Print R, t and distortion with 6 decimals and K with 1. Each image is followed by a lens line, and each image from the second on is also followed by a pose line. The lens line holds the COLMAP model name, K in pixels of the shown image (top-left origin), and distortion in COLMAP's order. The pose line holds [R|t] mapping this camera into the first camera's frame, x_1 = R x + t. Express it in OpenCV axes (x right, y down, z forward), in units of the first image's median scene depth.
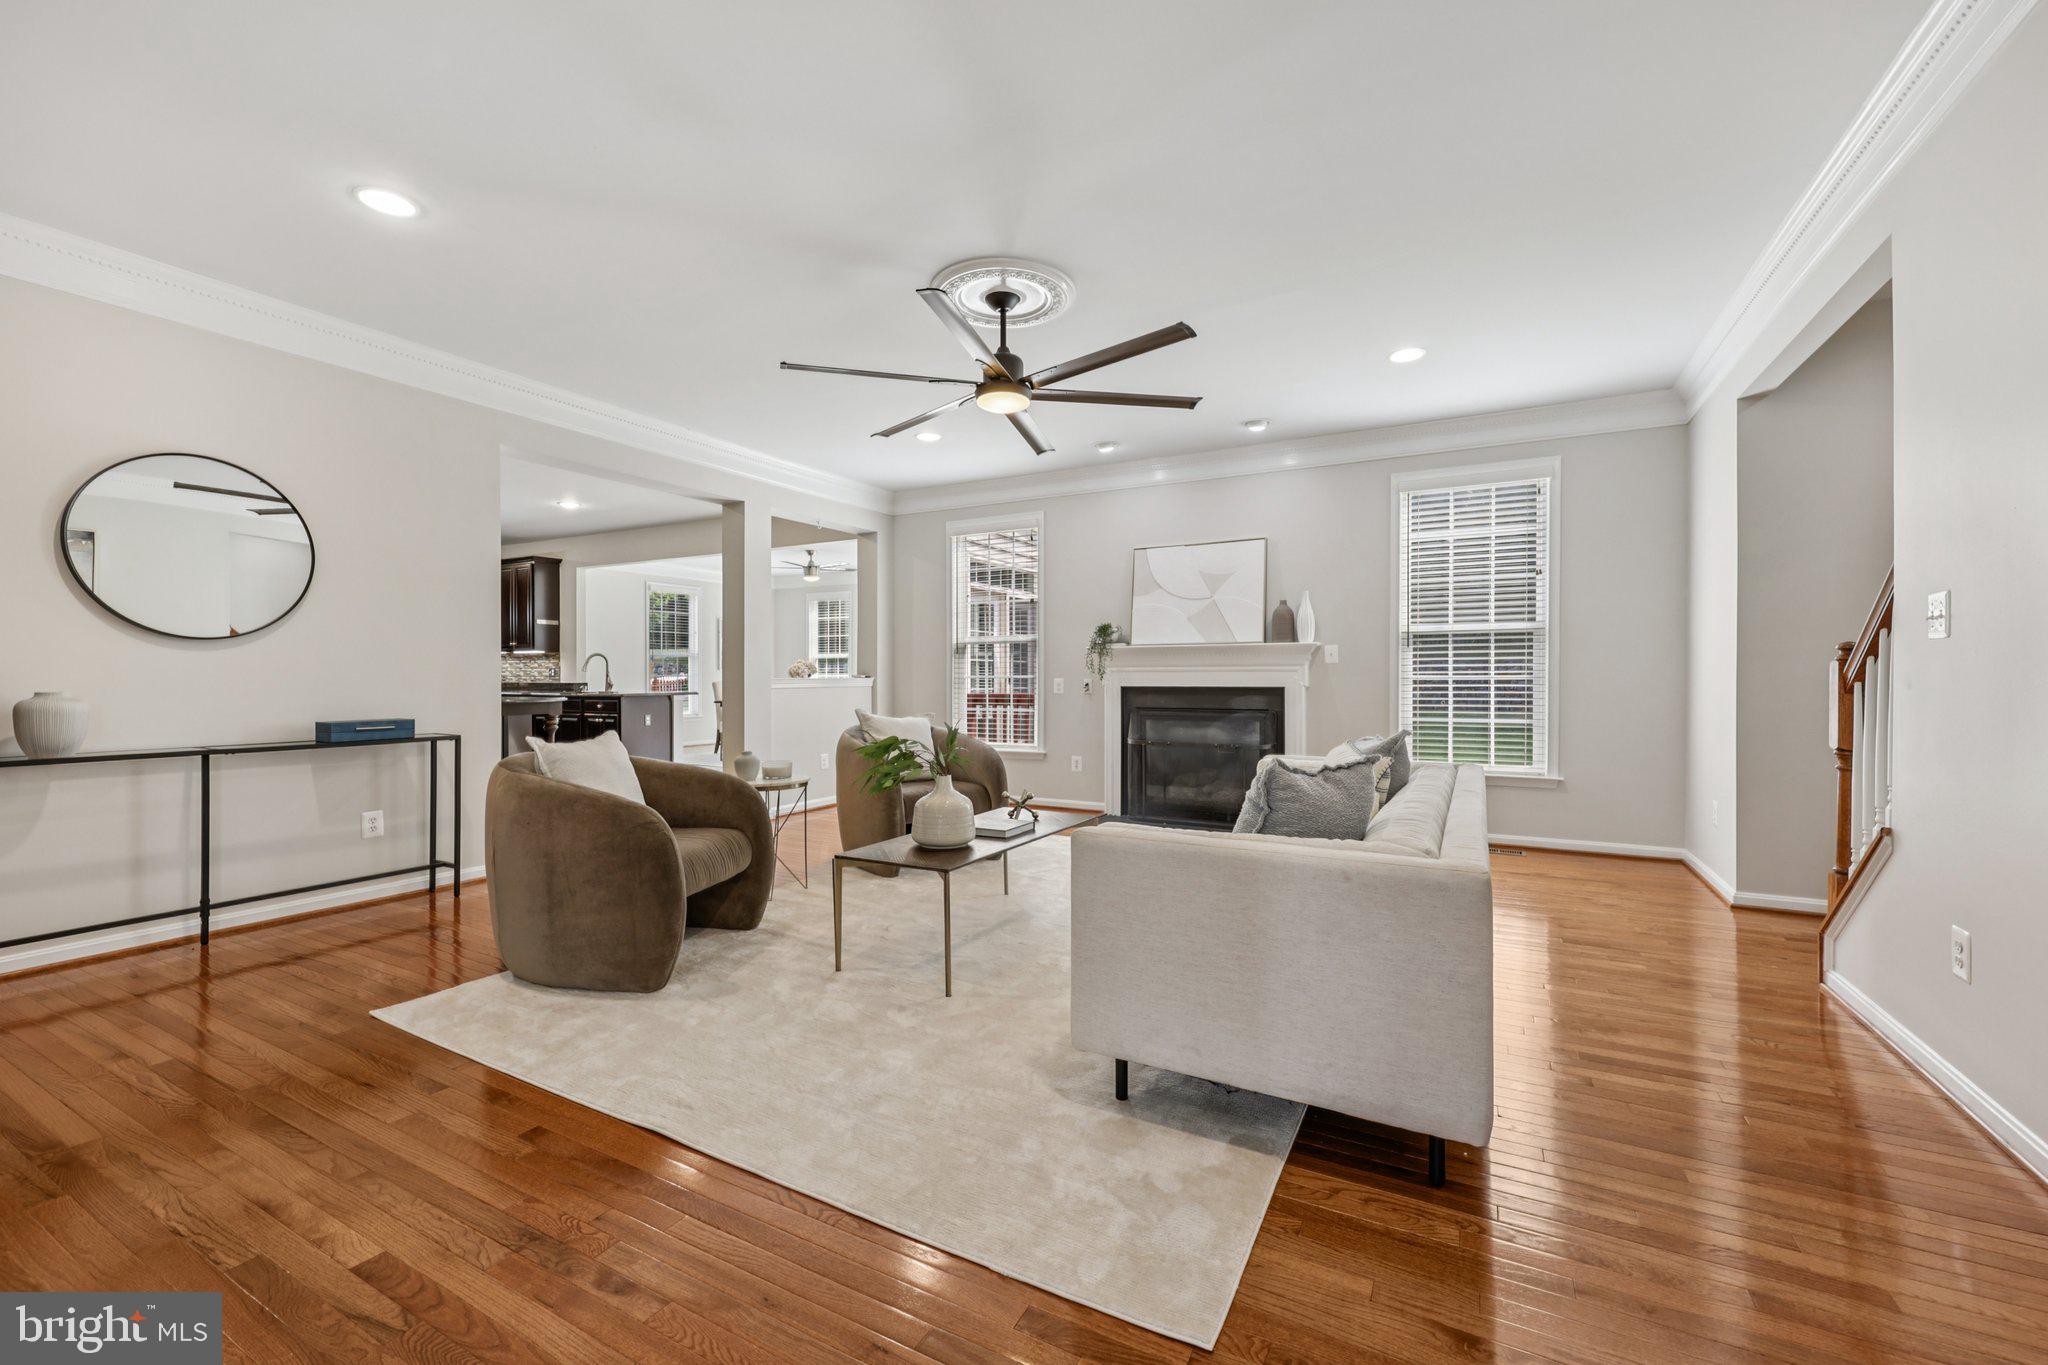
lens RADIAL K [[827.4, 0, 1029.2], [0, 827.4, 681.6], [0, 0, 1]] dist [0.003180, -0.000035]
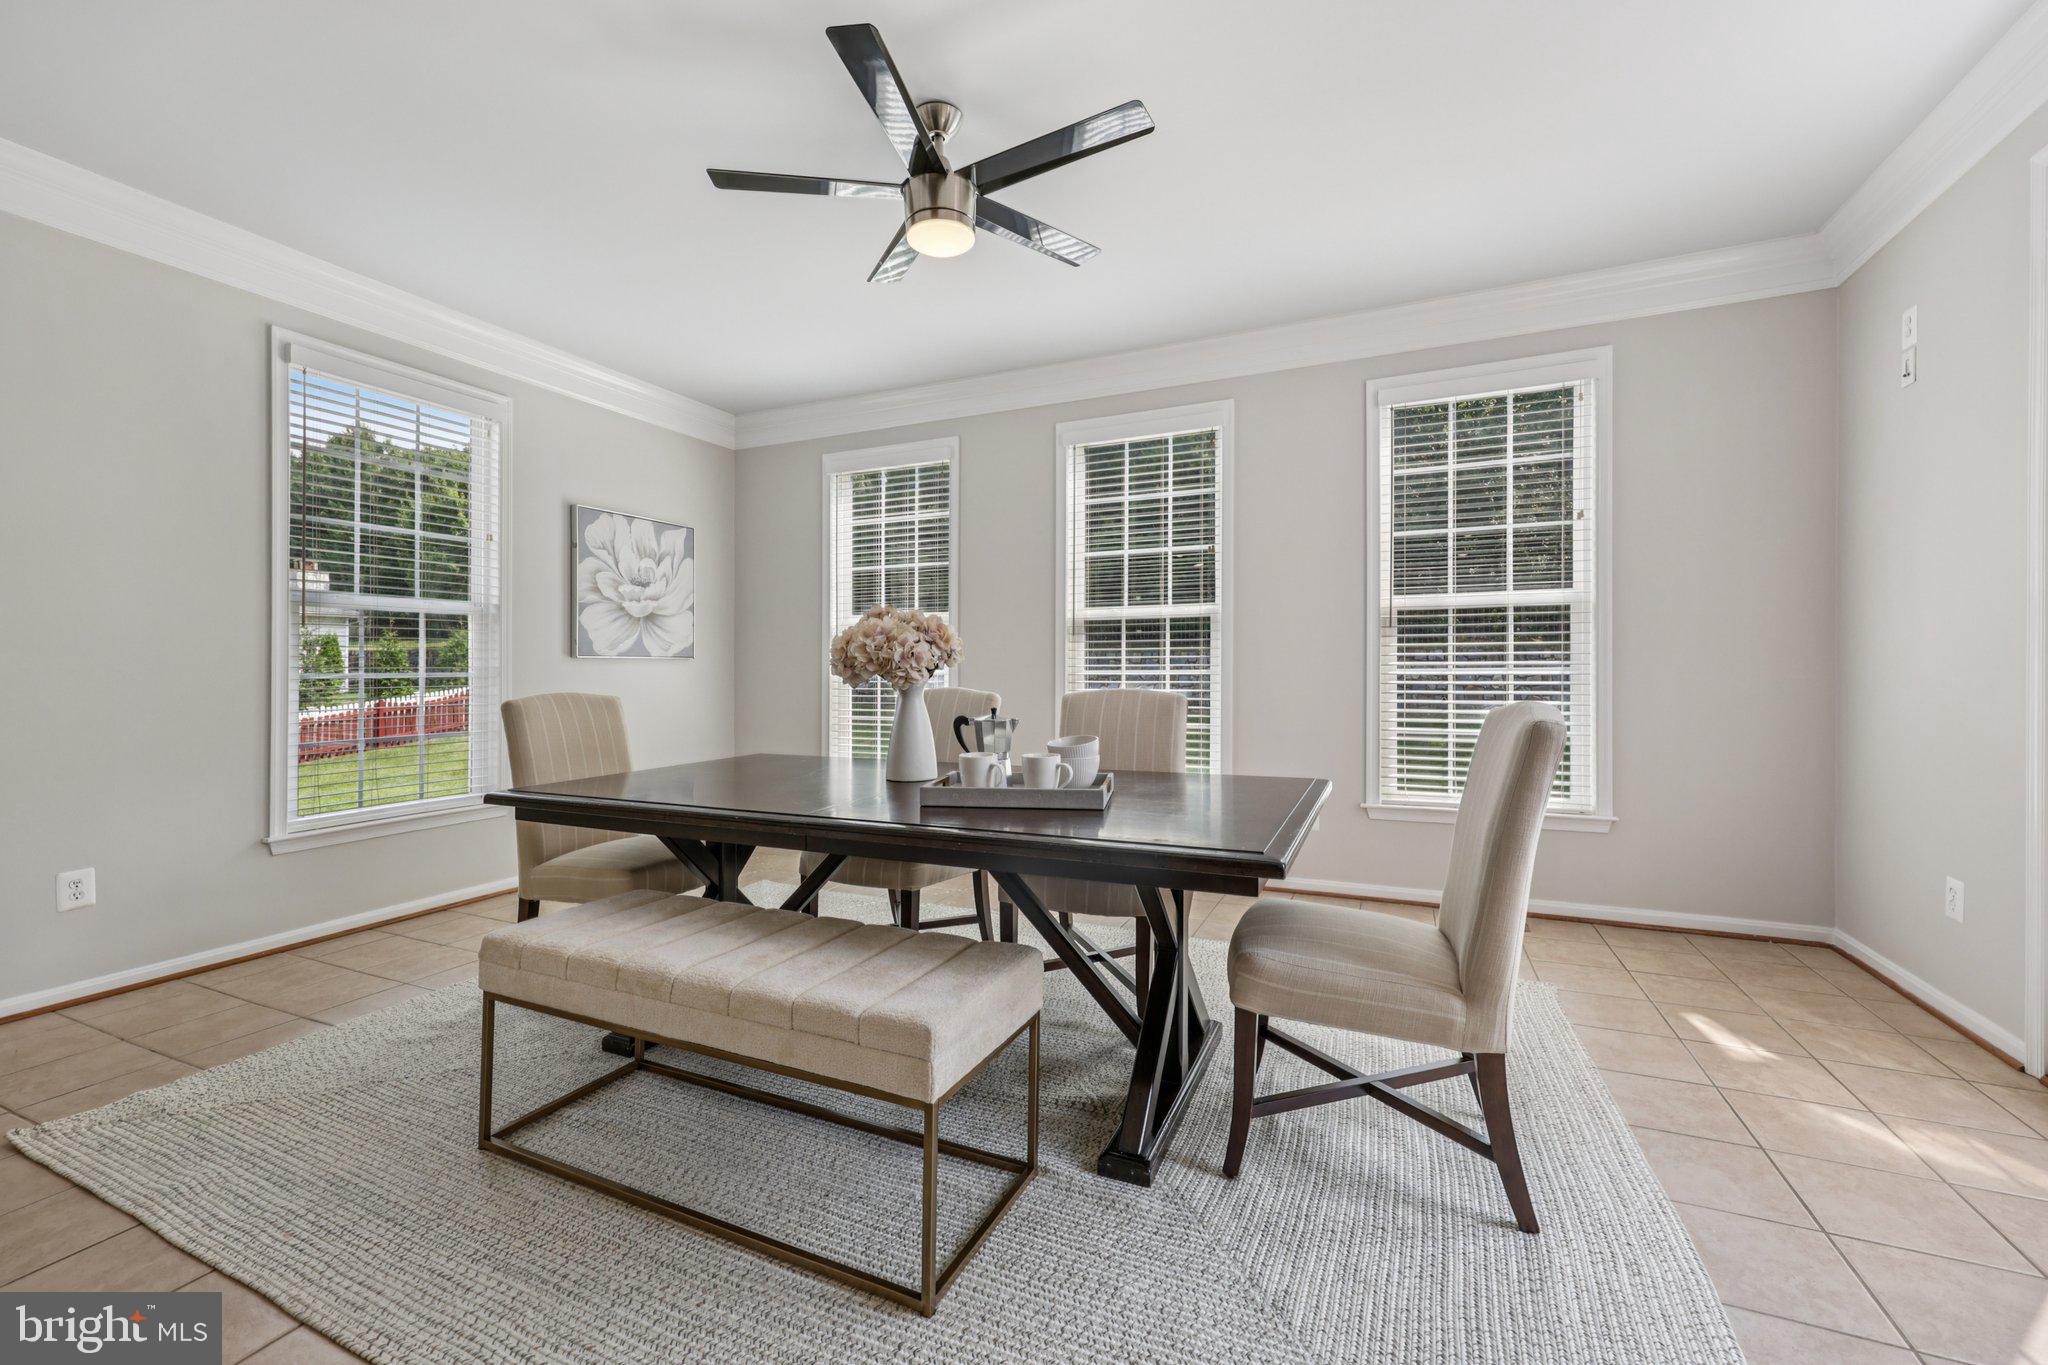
lens RADIAL K [[827.4, 0, 1013.3], [0, 827.4, 670.2], [0, 0, 1]] dist [0.003180, -0.000035]
pose [[0.998209, -0.002033, 0.059796, -0.281455], [0.002607, 0.999951, -0.009526, -0.006517], [-0.059774, 0.009665, 0.998165, 0.847122]]
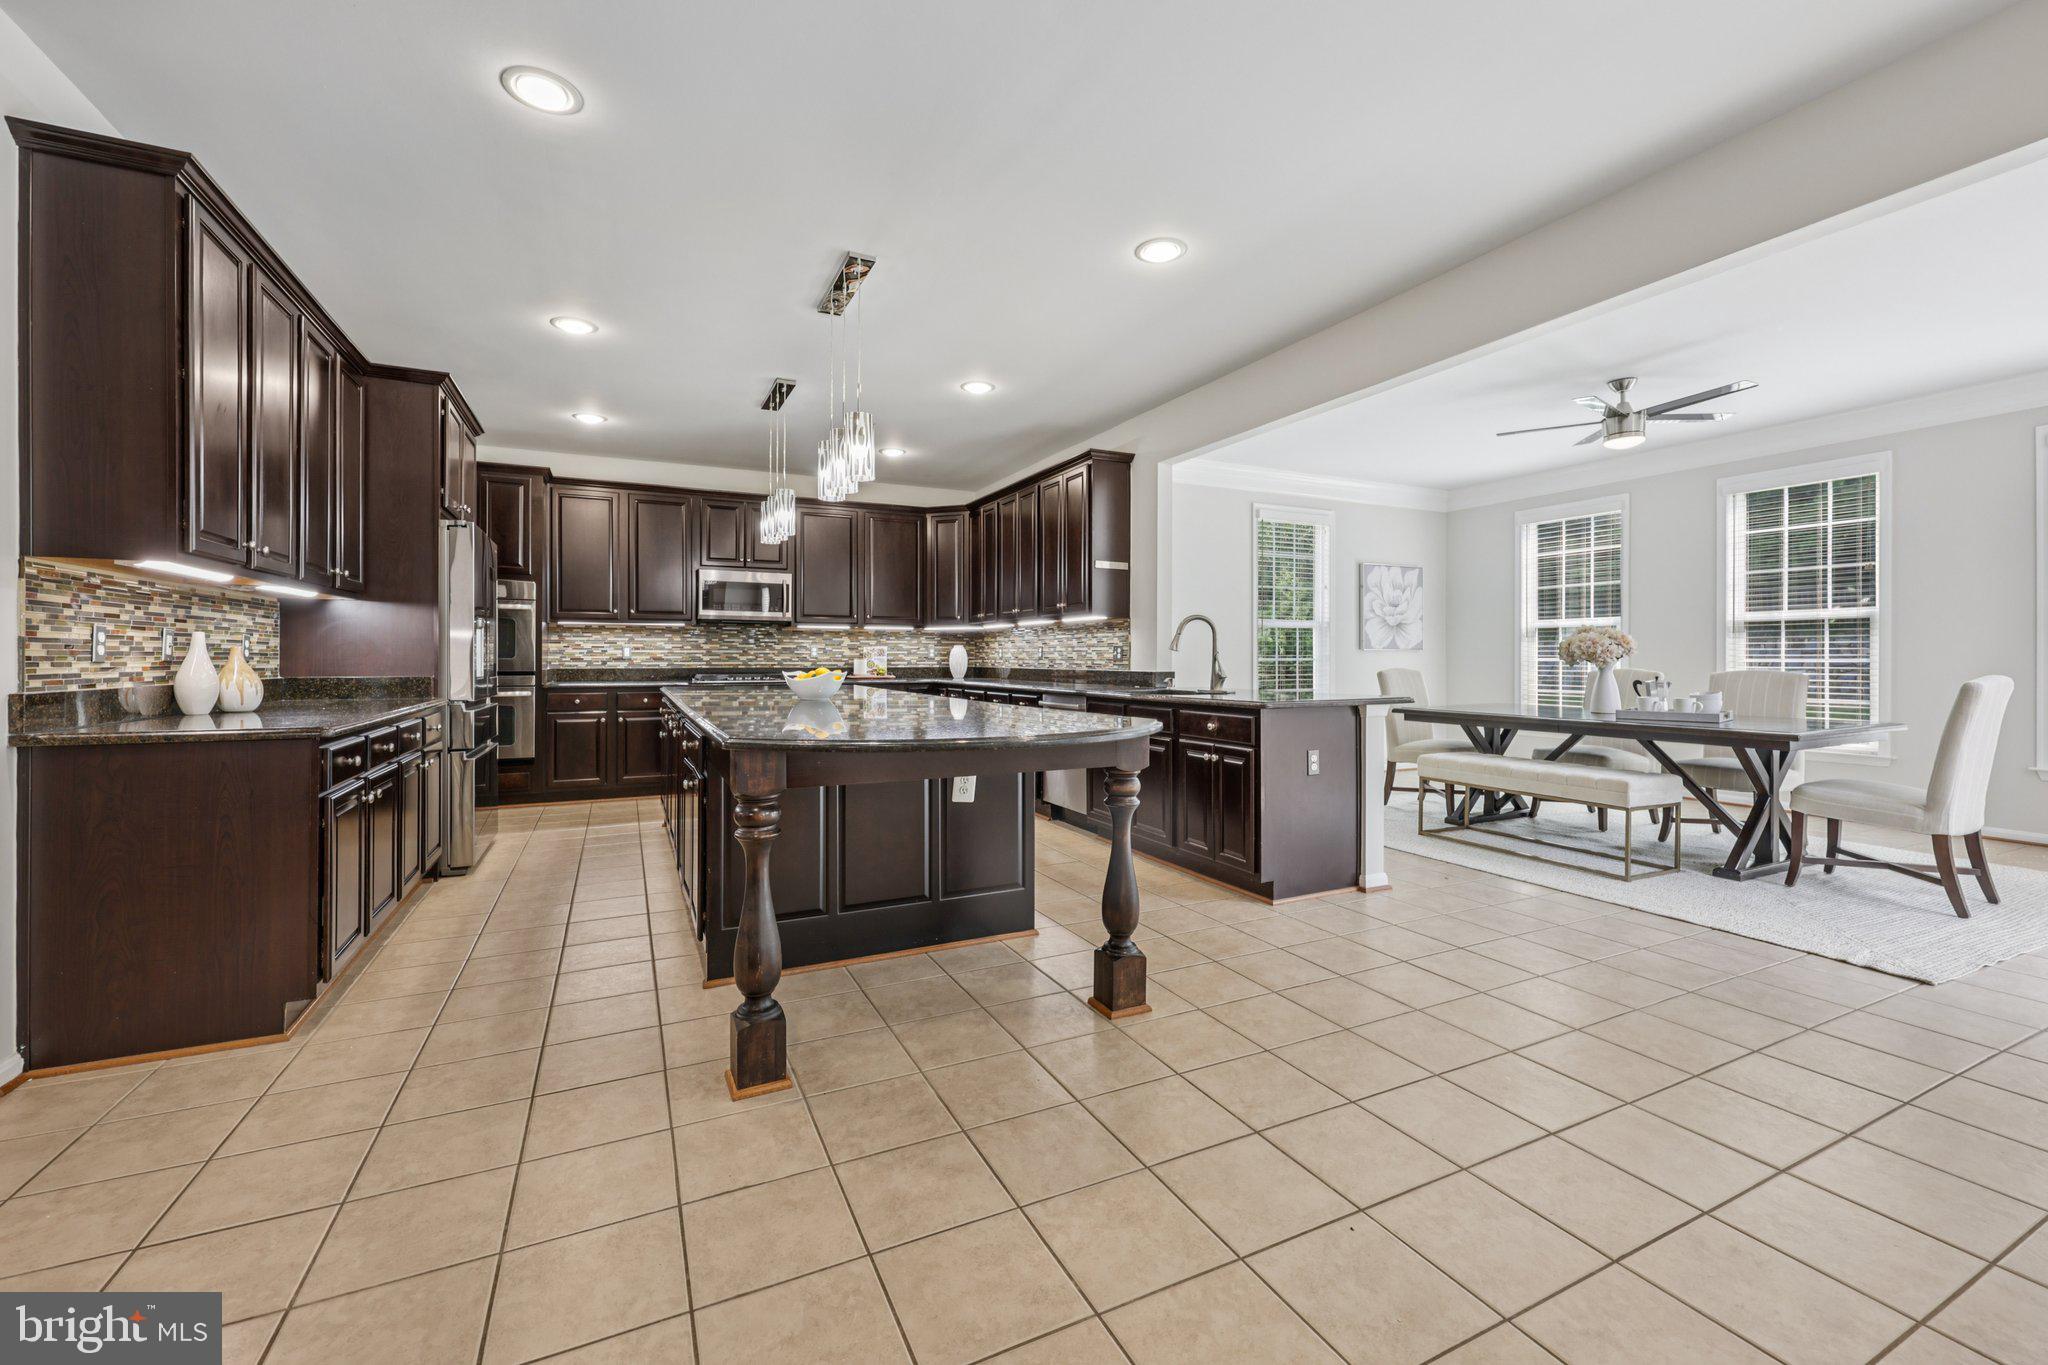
lens RADIAL K [[827.4, 0, 1033.8], [0, 827.4, 651.1], [0, 0, 1]] dist [0.003180, -0.000035]
pose [[0.815925, -0.002950, -0.578151, -0.289602], [-0.006581, 0.999875, -0.014389, -0.003789], [0.578121, 0.015545, 0.815803, 0.494022]]
